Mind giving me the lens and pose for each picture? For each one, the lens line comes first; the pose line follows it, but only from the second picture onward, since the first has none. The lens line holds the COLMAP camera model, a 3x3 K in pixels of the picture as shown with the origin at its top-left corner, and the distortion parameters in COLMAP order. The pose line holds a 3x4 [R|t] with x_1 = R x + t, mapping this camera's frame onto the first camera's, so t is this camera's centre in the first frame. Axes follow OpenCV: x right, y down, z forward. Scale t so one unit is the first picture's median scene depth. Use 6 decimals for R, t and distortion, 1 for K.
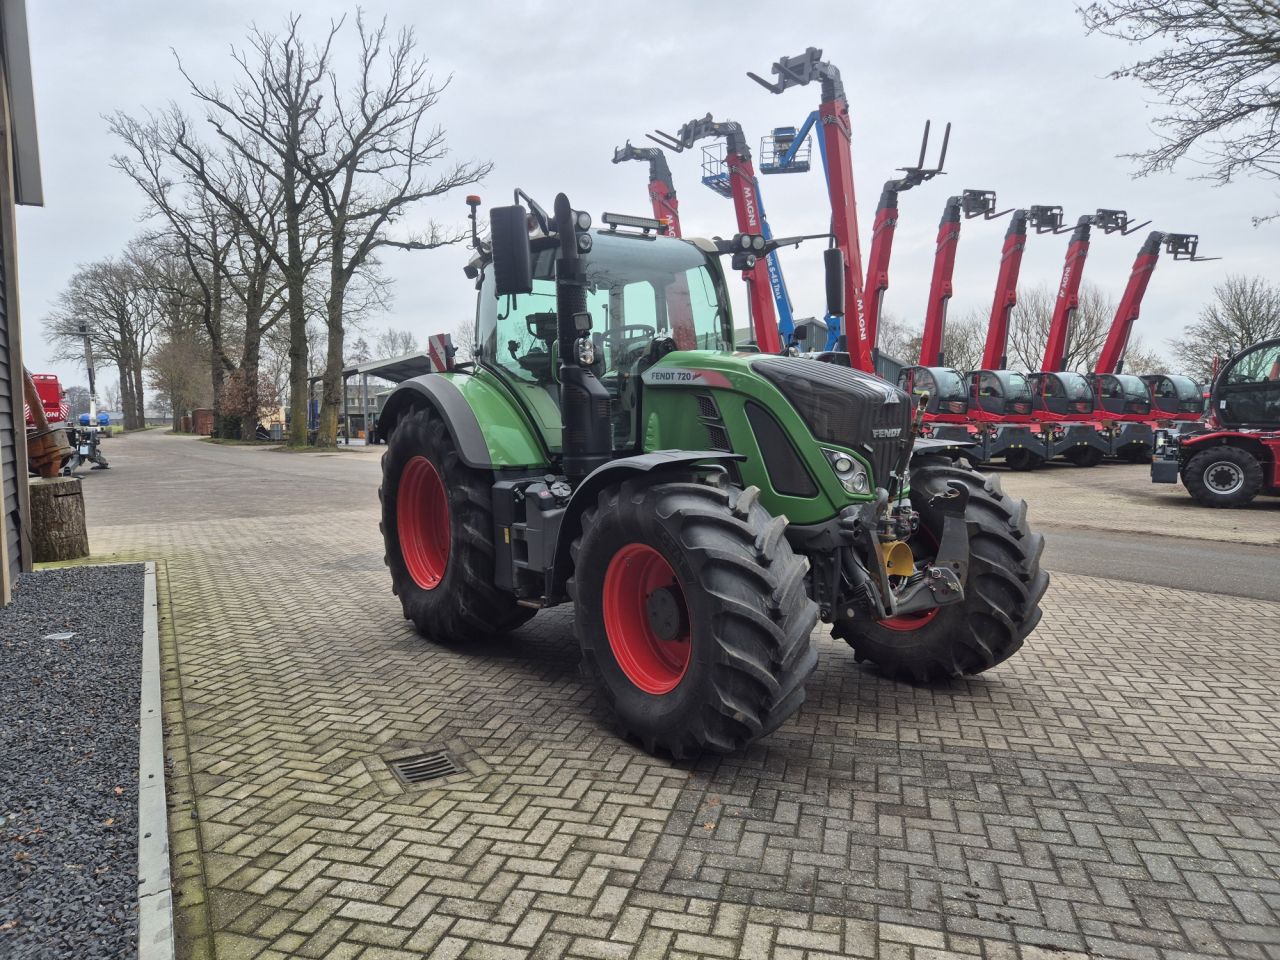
lens RADIAL K [[860.7, 0, 623.5], [0, 860.7, 467.4], [0, 0, 1]] dist [0.080353, -0.063746]
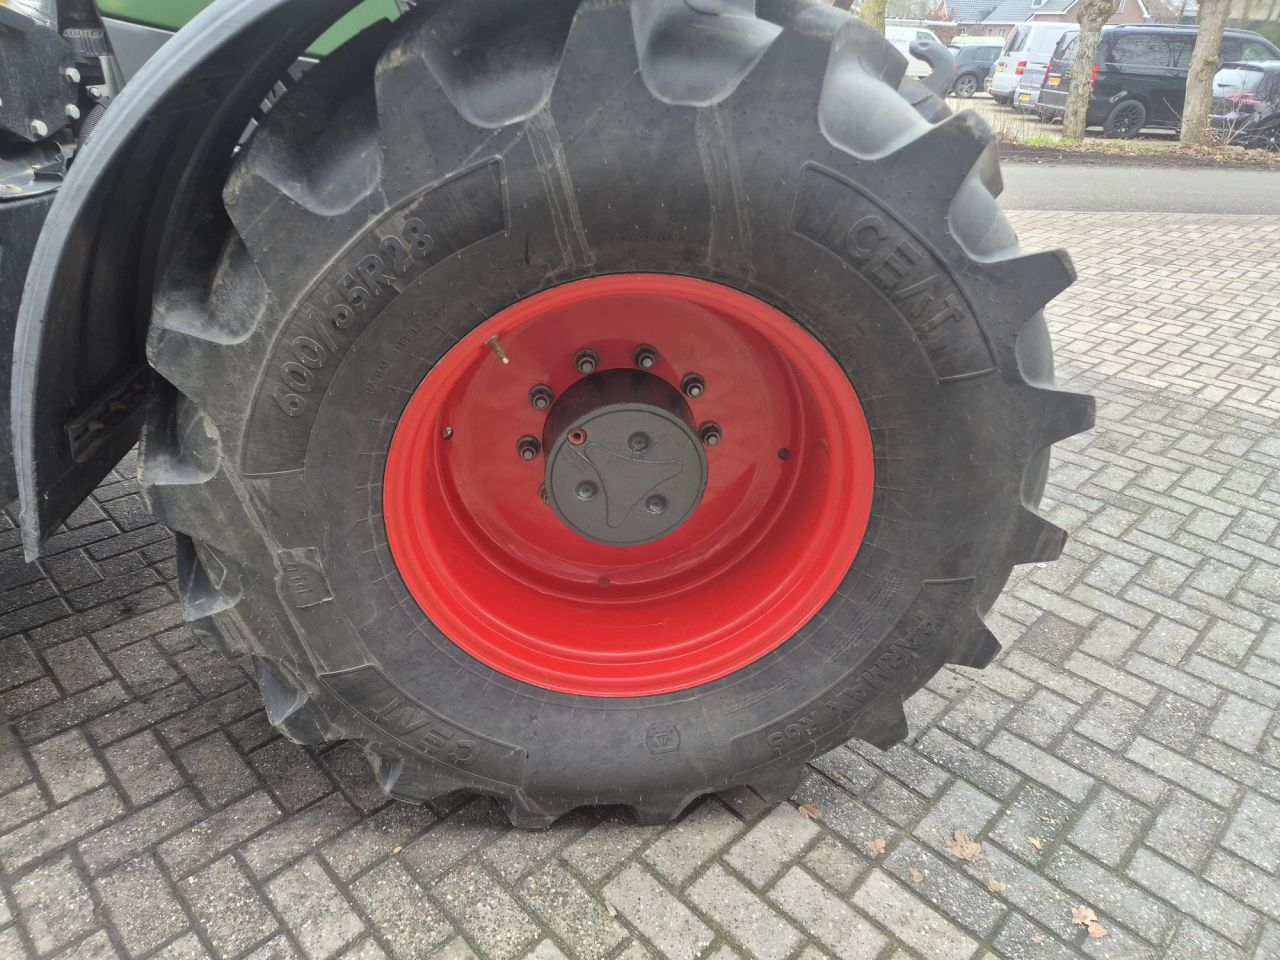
lens RADIAL K [[854.3, 0, 645.1], [0, 854.3, 474.4], [0, 0, 1]] dist [0.078982, -0.060685]
pose [[0.483252, -0.372350, 0.792353, -0.117789], [-0.001823, 0.904618, 0.426219, 0.016665], [-0.875479, -0.207416, 0.436480, 0.475049]]
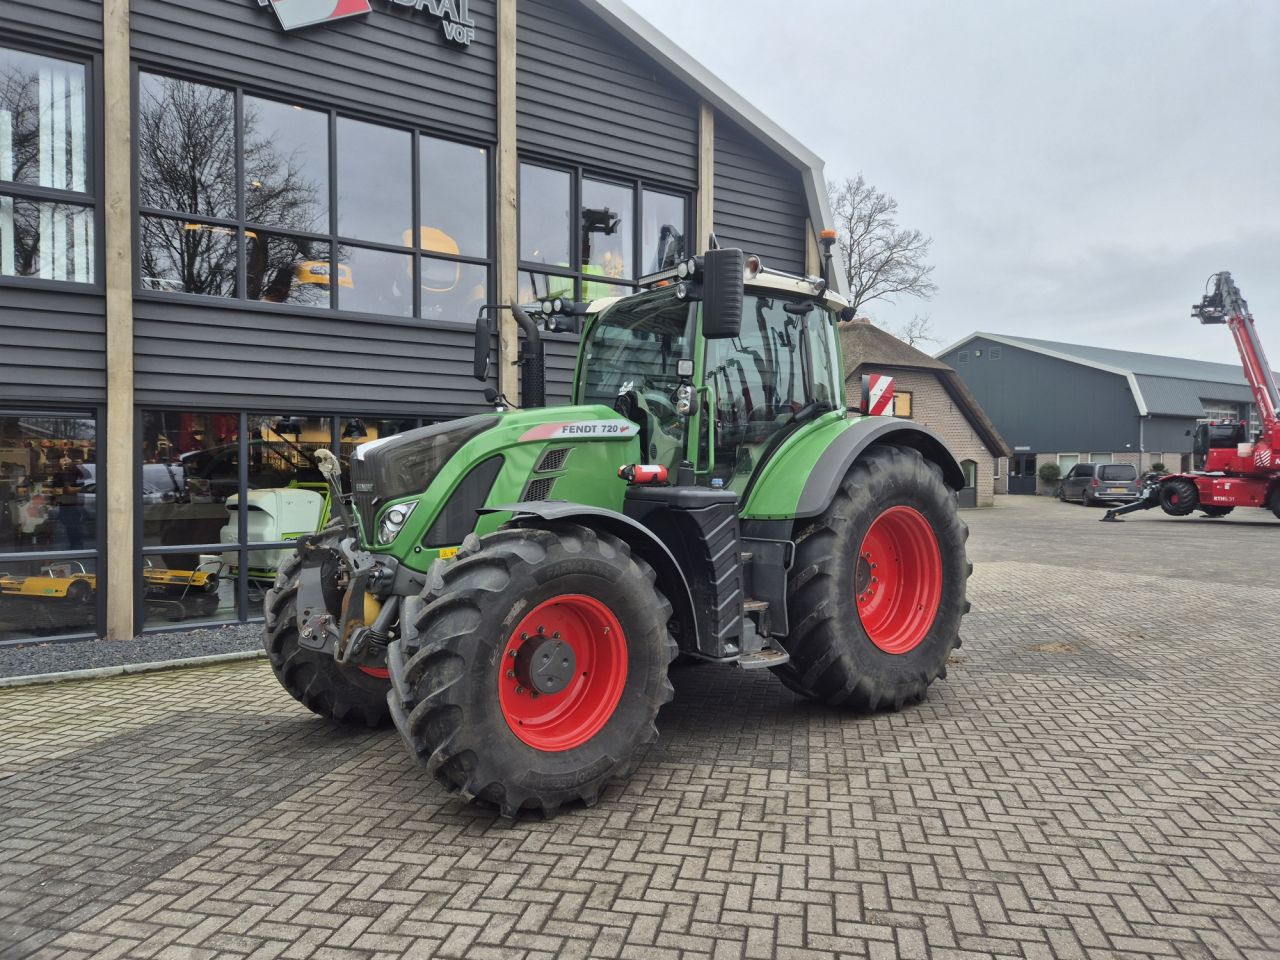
lens RADIAL K [[854.3, 0, 645.1], [0, 854.3, 474.4], [0, 0, 1]] dist [0.078982, -0.060685]
pose [[0.076283, 0.017212, -0.996938, 0.798825], [-0.060079, 0.998114, 0.012635, -0.052219], [0.995275, 0.058931, 0.077173, 0.728134]]
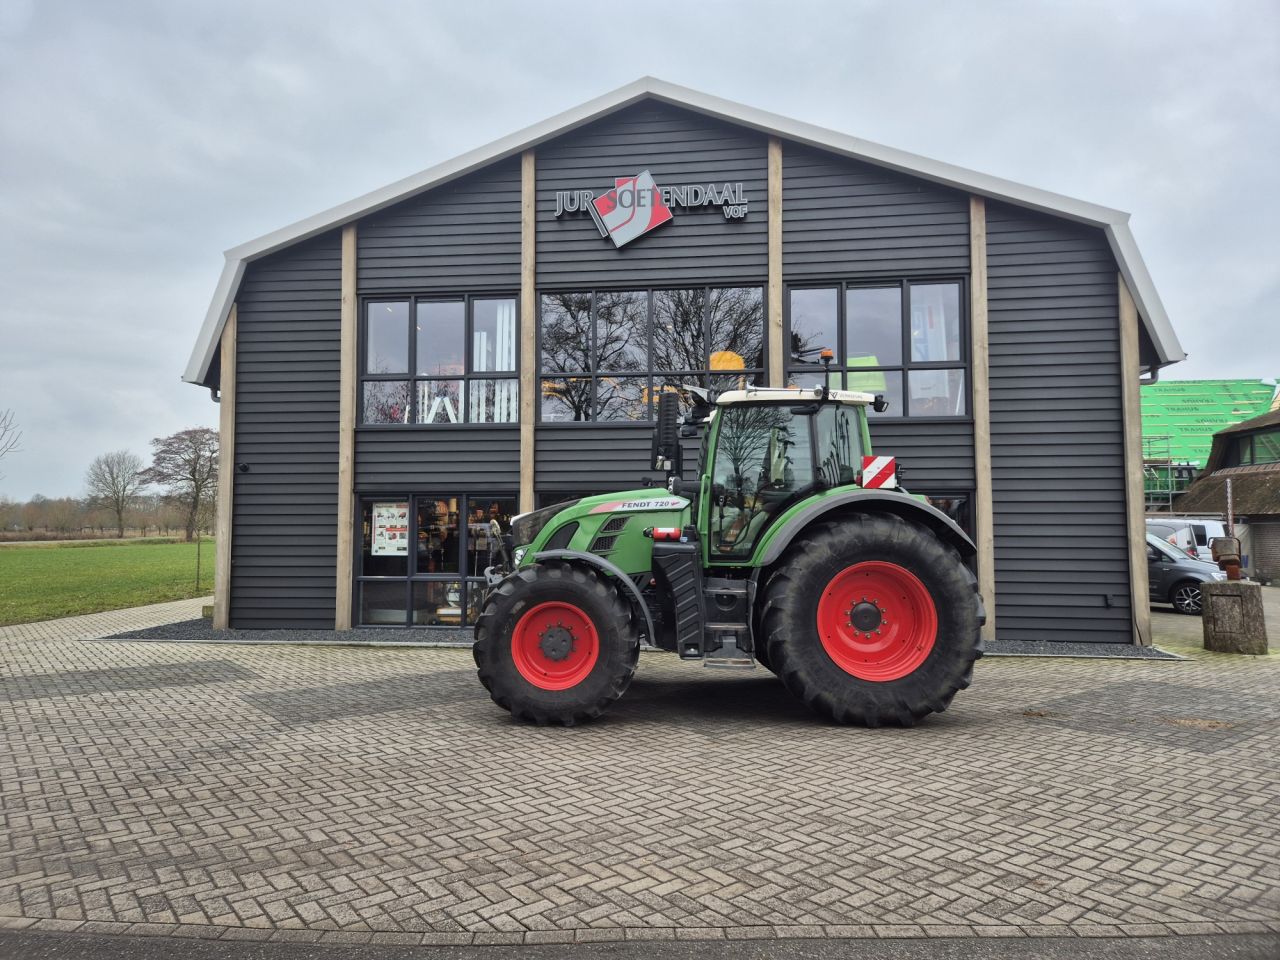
lens RADIAL K [[845.6, 0, 629.7], [0, 845.6, 476.5], [0, 0, 1]] dist [0.076562, -0.061940]
pose [[-0.582383, -0.039147, -0.811971, 0.981265], [-0.043375, 0.998913, -0.017050, -0.093366], [0.811756, 0.025289, -0.583449, 1.333184]]
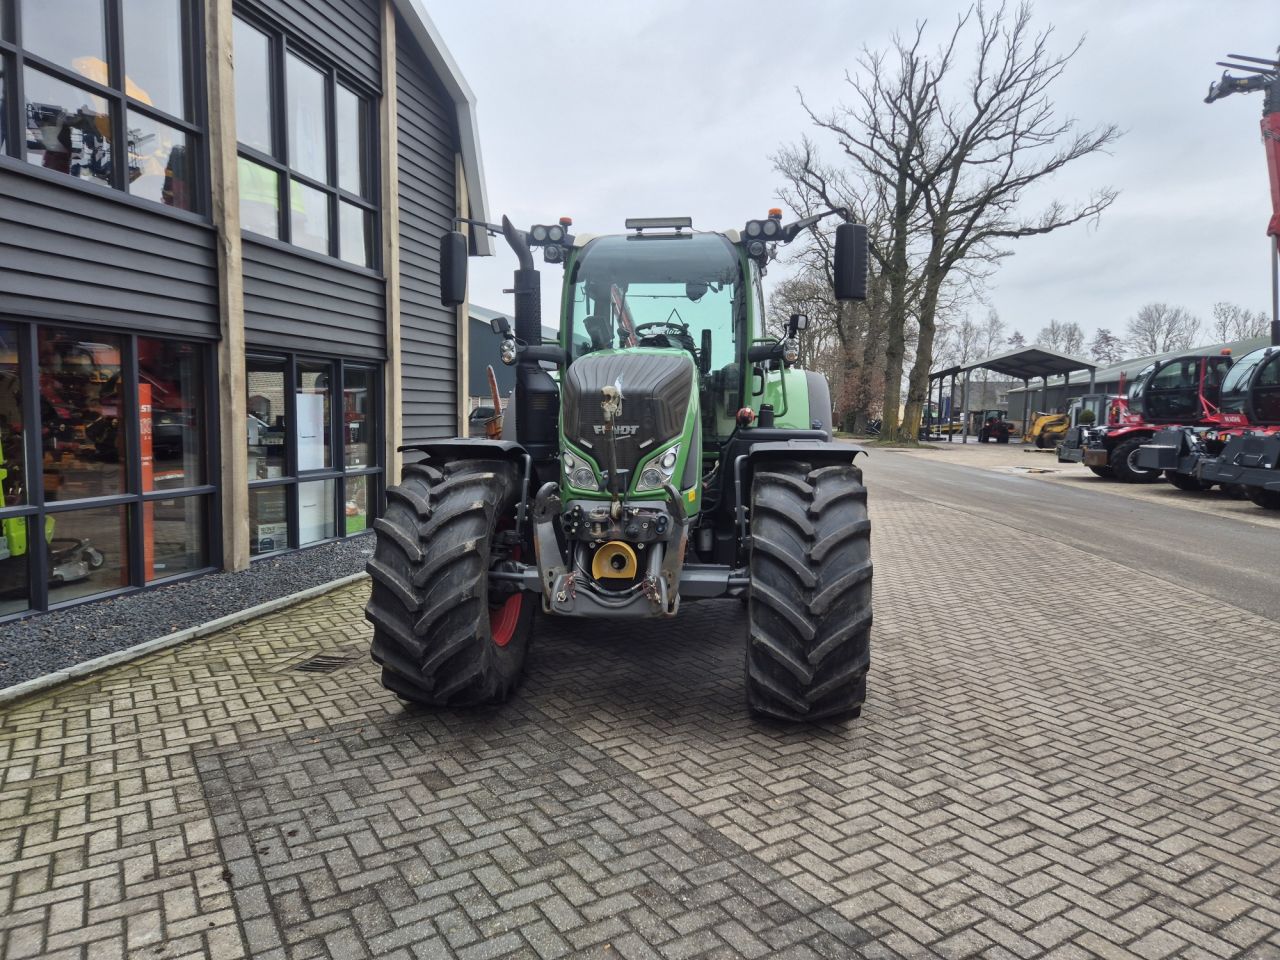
lens RADIAL K [[854.3, 0, 645.1], [0, 854.3, 474.4], [0, 0, 1]] dist [0.078982, -0.060685]
pose [[0.744751, 0.067592, -0.663911, 0.557889], [-0.059512, 0.997621, 0.034808, -0.014798], [0.664684, 0.013587, 0.747001, 0.177853]]
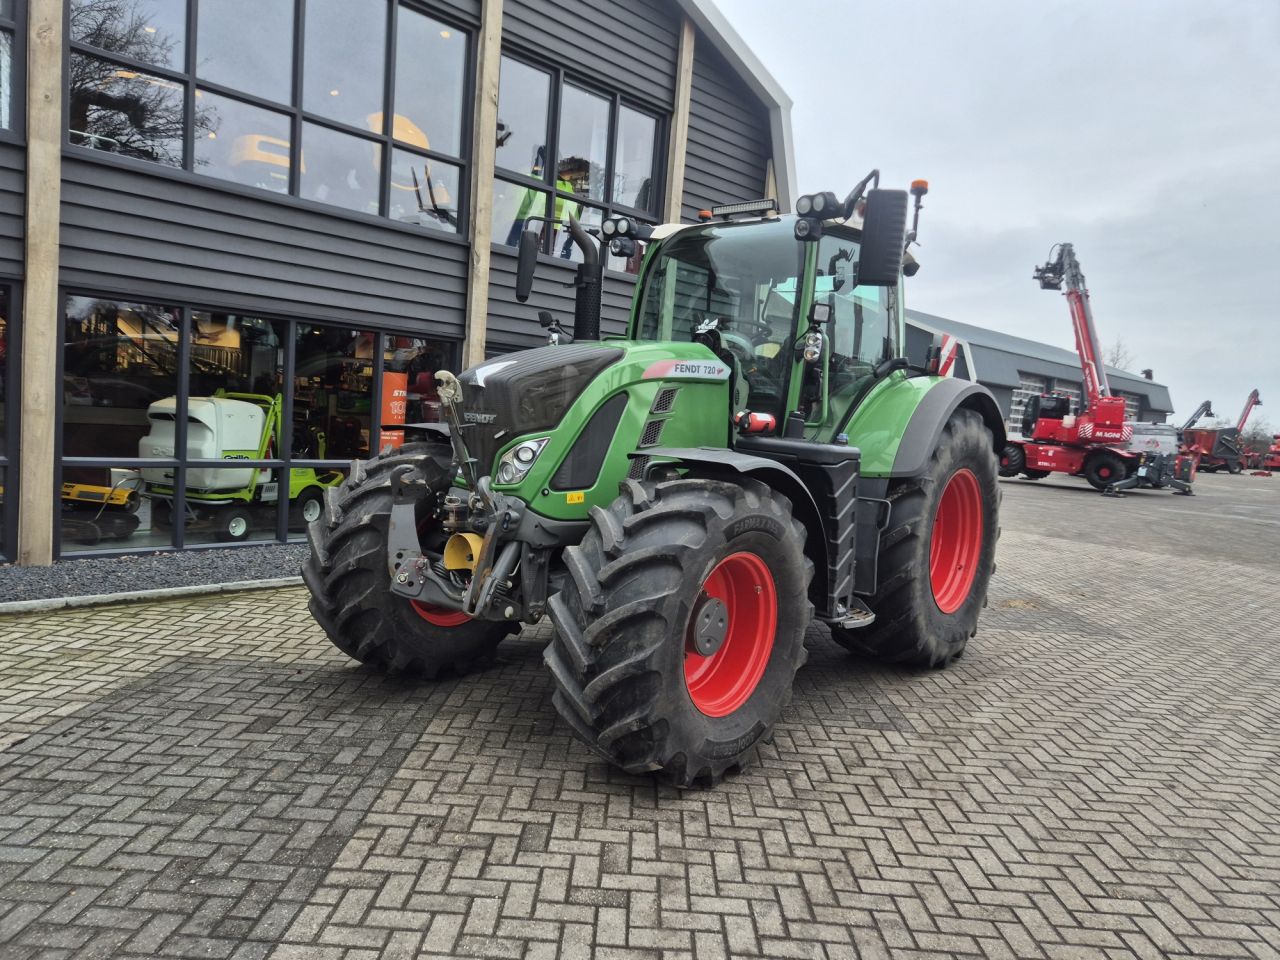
lens RADIAL K [[854.3, 0, 645.1], [0, 854.3, 474.4], [0, 0, 1]] dist [0.078982, -0.060685]
pose [[0.269200, 0.105181, -0.957324, 0.717965], [-0.133817, 0.988461, 0.070973, -0.040039], [0.953742, 0.109000, 0.280169, 0.529888]]
